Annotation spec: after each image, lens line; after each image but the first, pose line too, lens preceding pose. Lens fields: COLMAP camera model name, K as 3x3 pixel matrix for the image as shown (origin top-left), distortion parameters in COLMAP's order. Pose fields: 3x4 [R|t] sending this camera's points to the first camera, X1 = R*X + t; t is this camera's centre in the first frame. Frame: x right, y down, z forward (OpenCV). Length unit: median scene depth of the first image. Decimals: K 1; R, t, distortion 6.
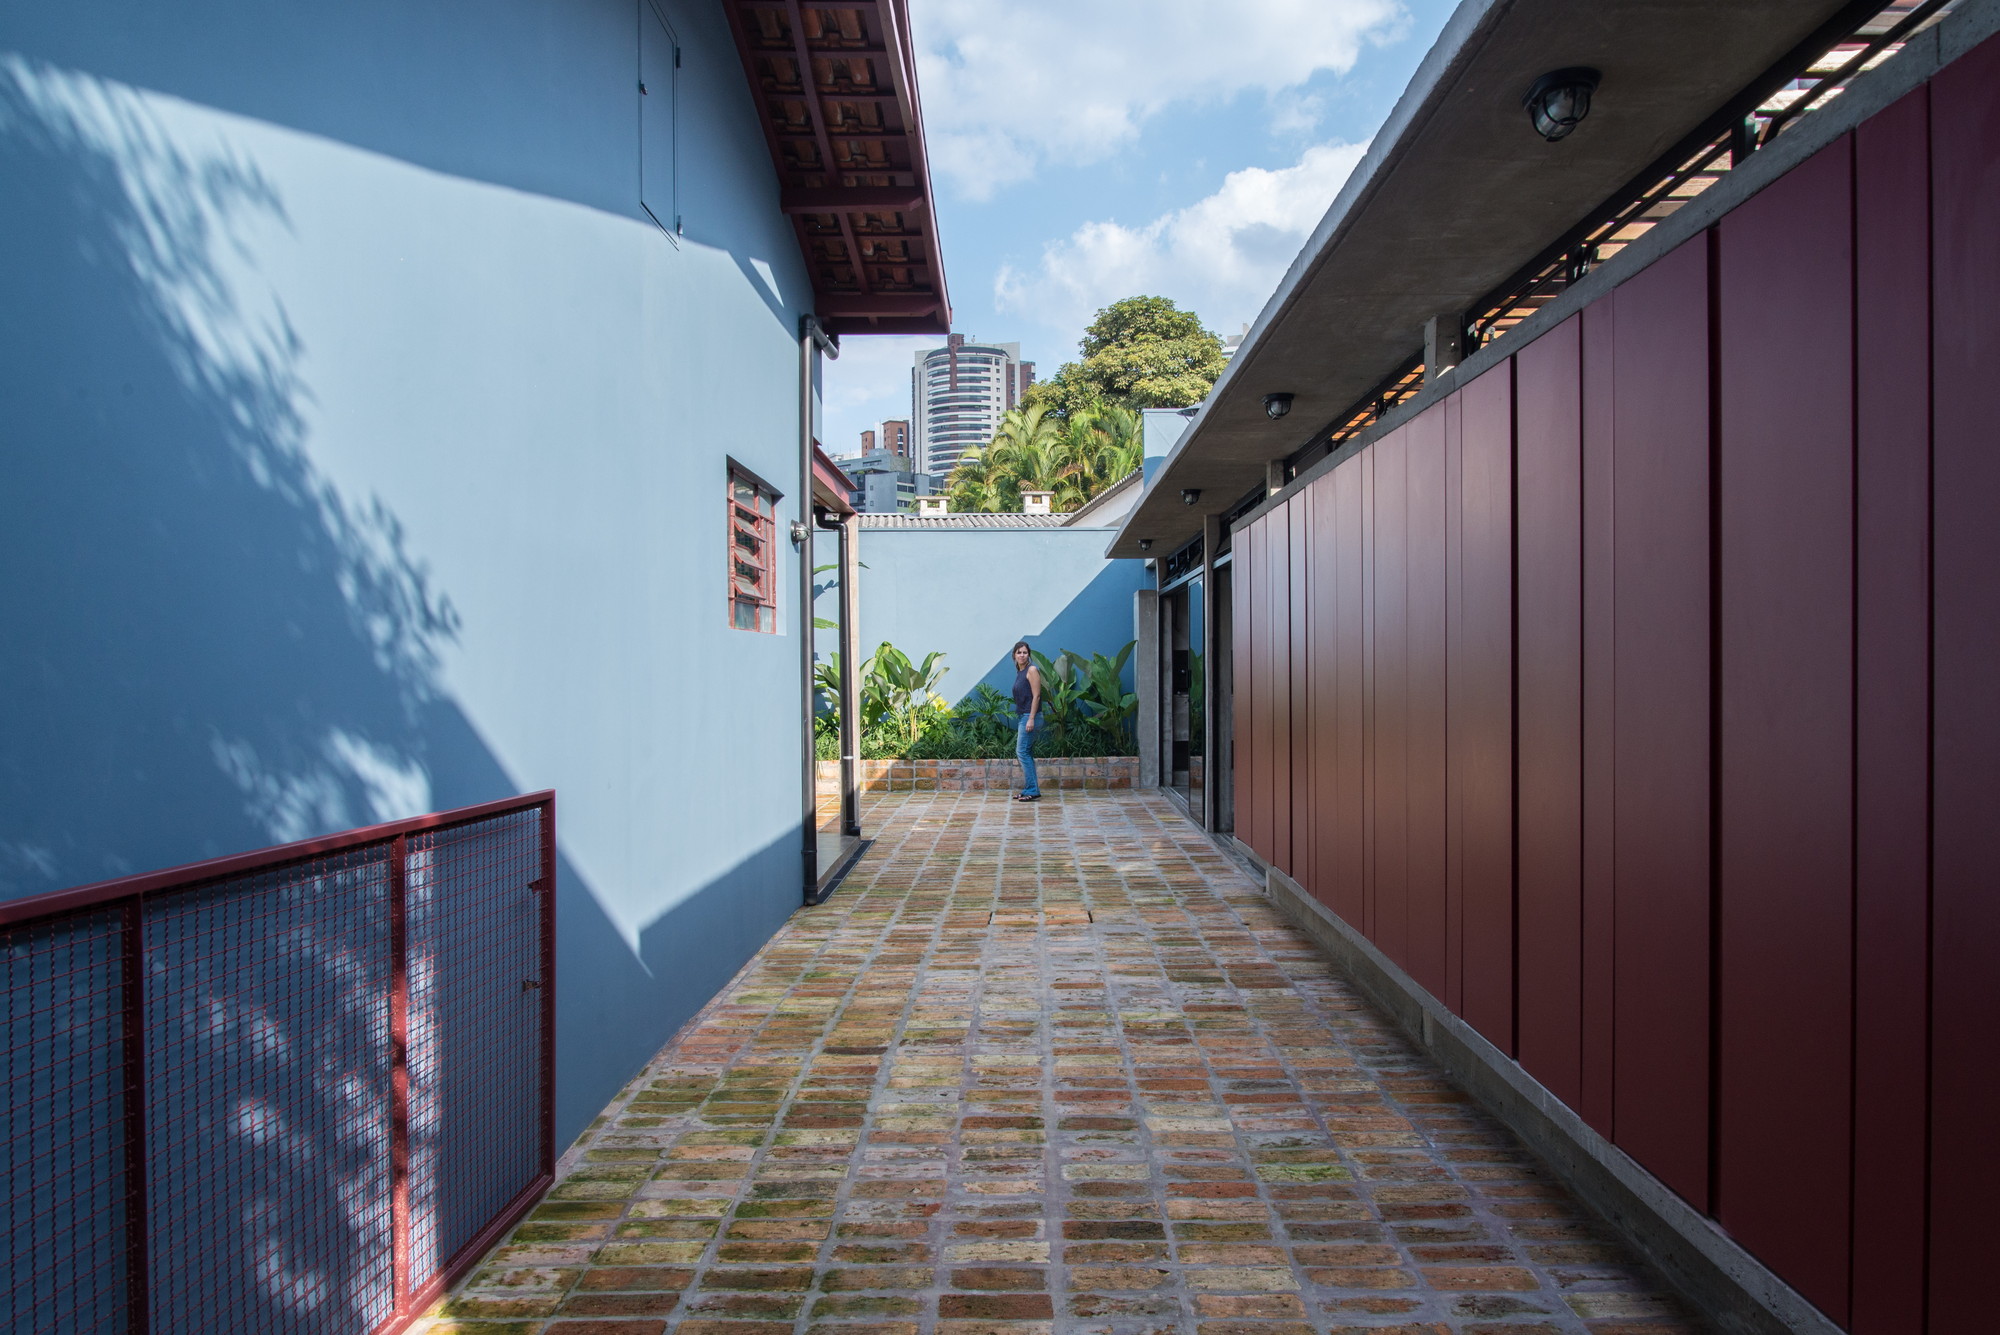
lens RADIAL K [[1357.8, 0, 1004.9], [0, 1357.8, 691.9], [0, 0, 1]] dist [0.042272, -0.049539]
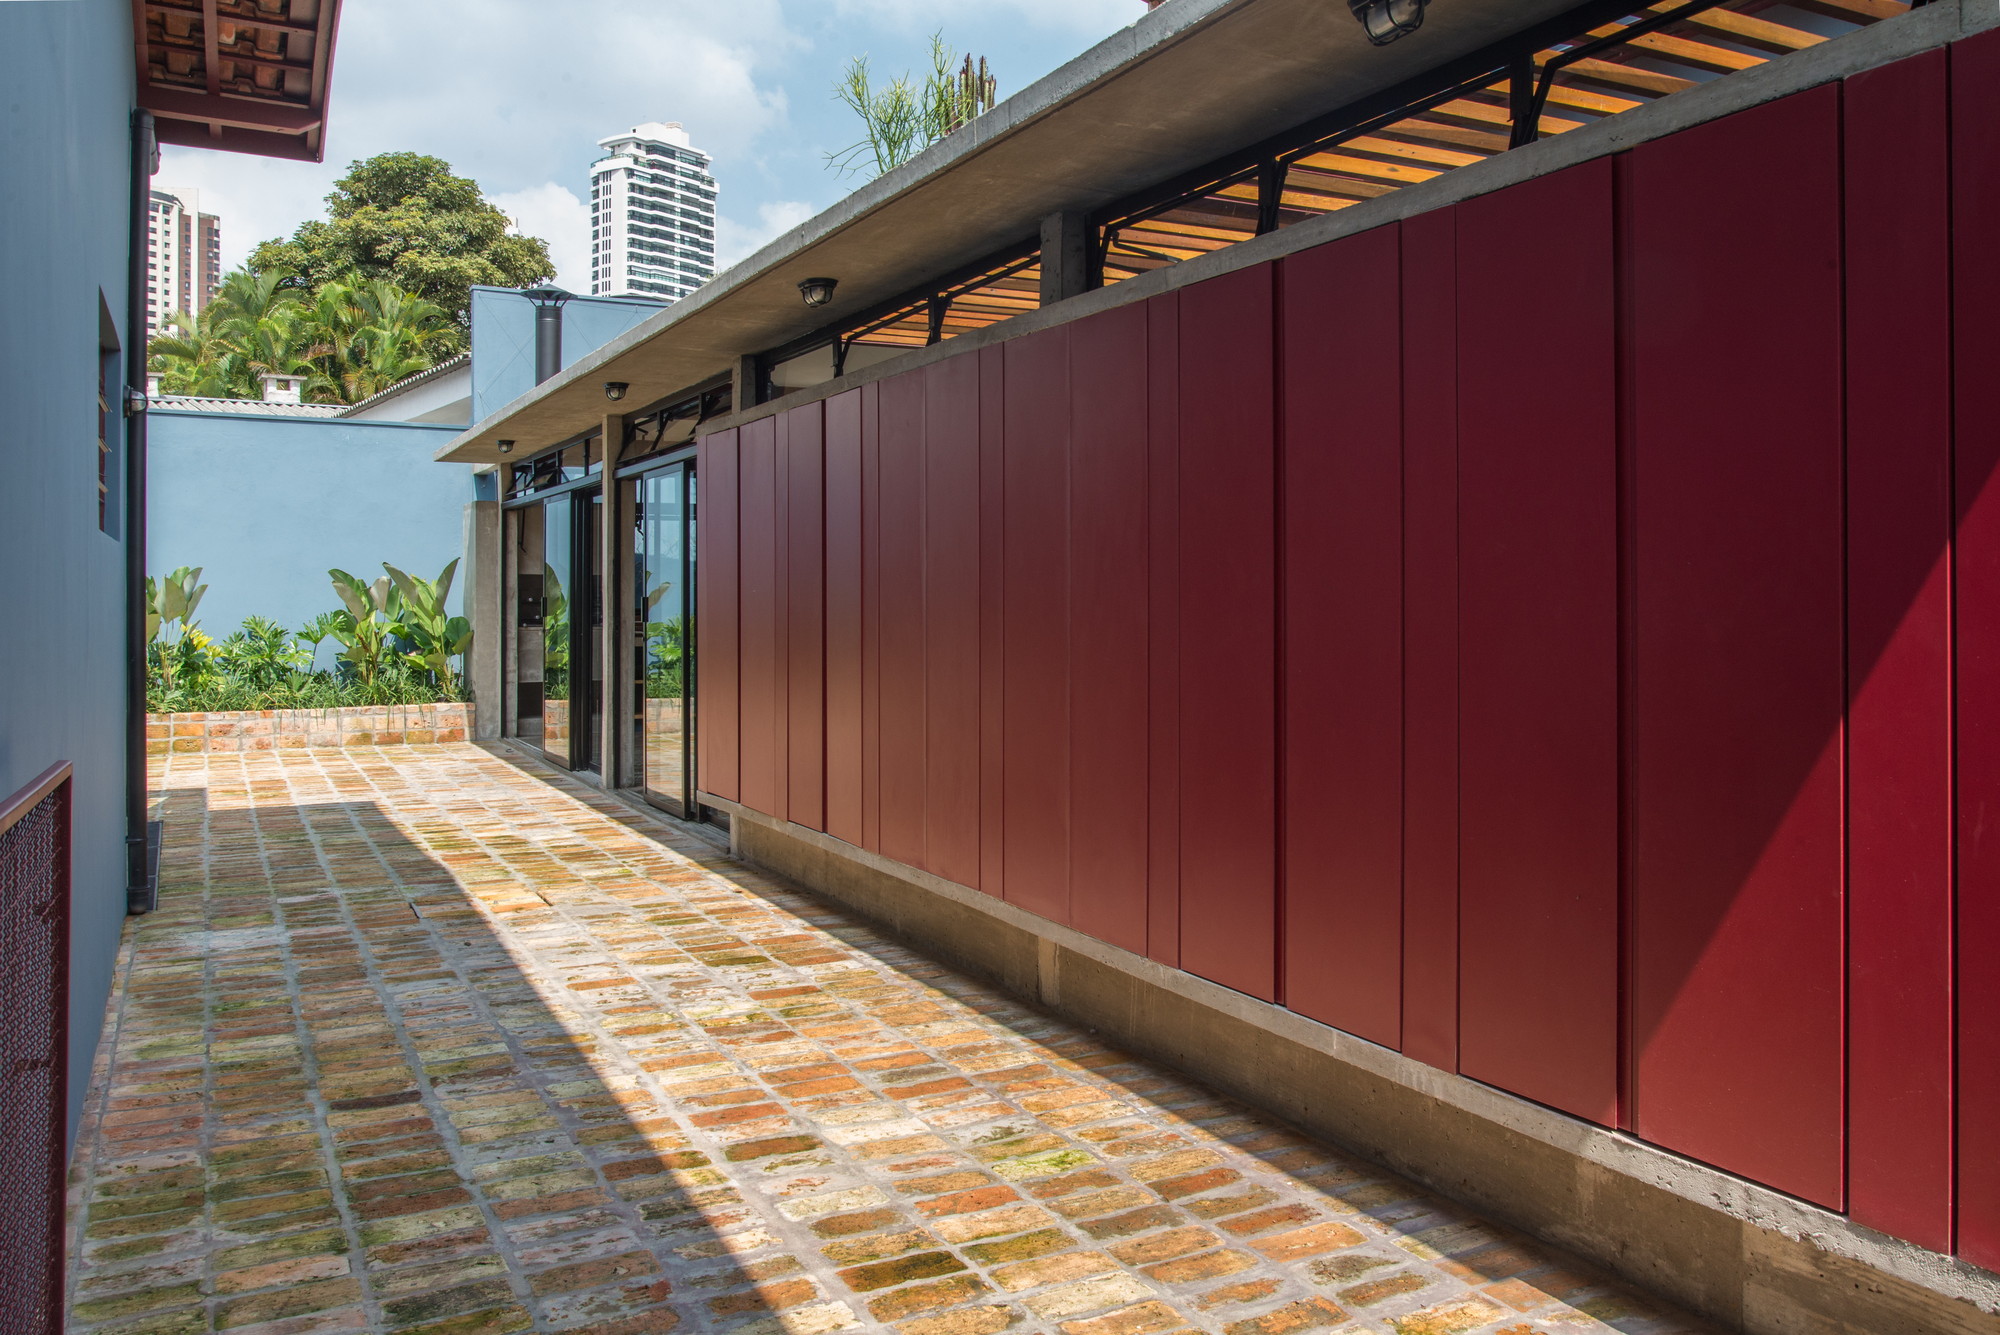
lens RADIAL K [[1534.6, 0, 971.2], [0, 1534.6, 596.2], [0, 0, 1]] dist [-0.033136, 0.036753]
pose [[0.884400, 0.008462, 0.466653, -0.237938], [0.000892, 0.999803, -0.019822, 0.005991], [-0.466729, 0.017947, 0.884218, 0.123381]]
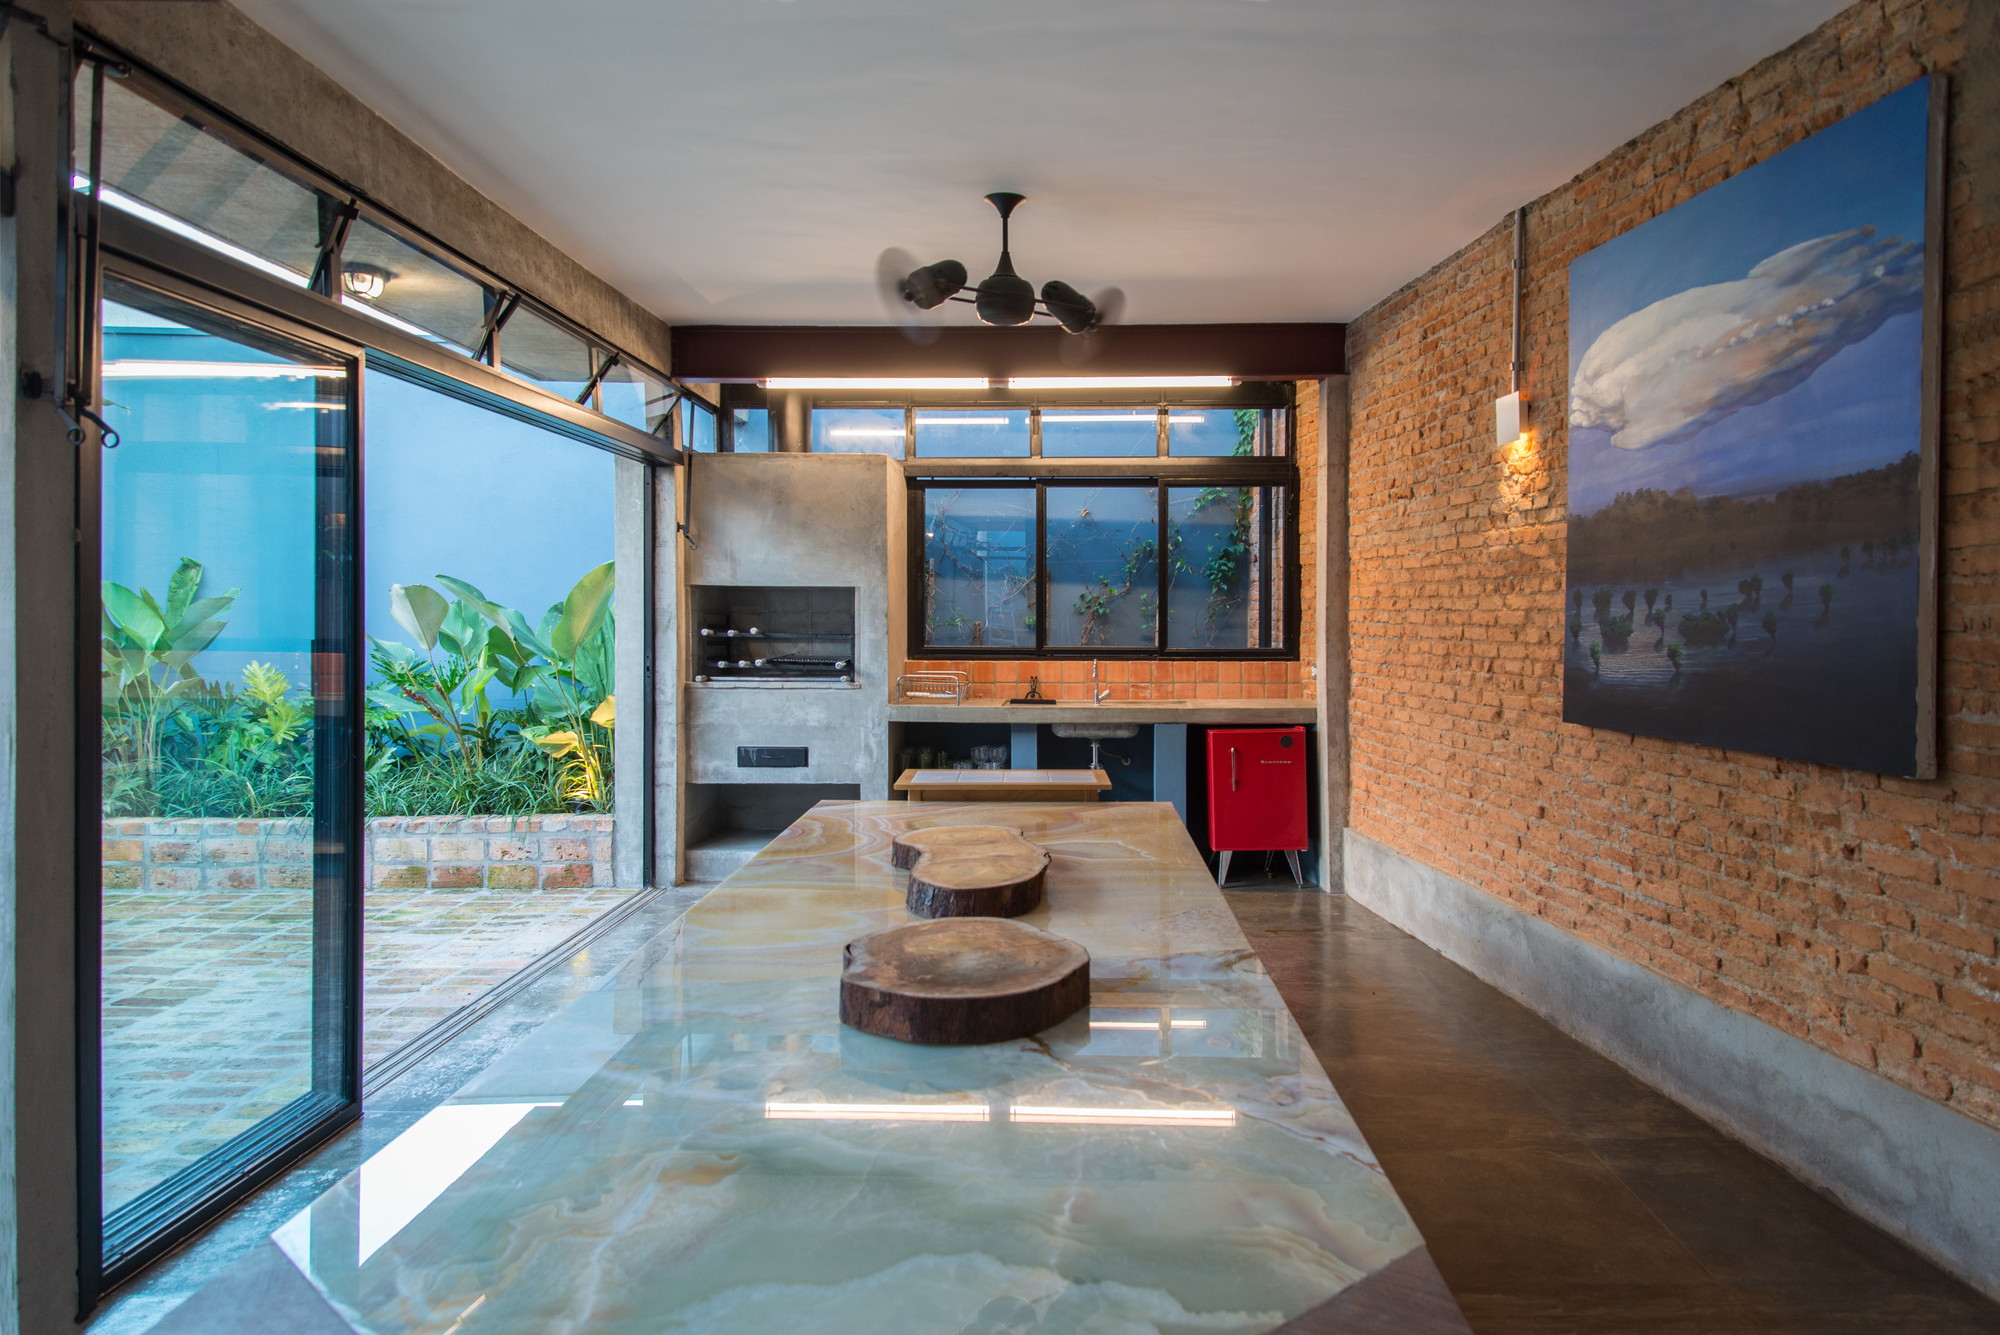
lens RADIAL K [[1341.1, 0, 1055.8], [0, 1341.1, 632.7], [0, 0, 1]] dist [0.038921, -0.041940]
pose [[0.999931, 0.011488, 0.002267, 0.844735], [-0.011479, 0.999925, -0.004262, -0.048001], [-0.002316, 0.004236, 0.999988, 1.893087]]
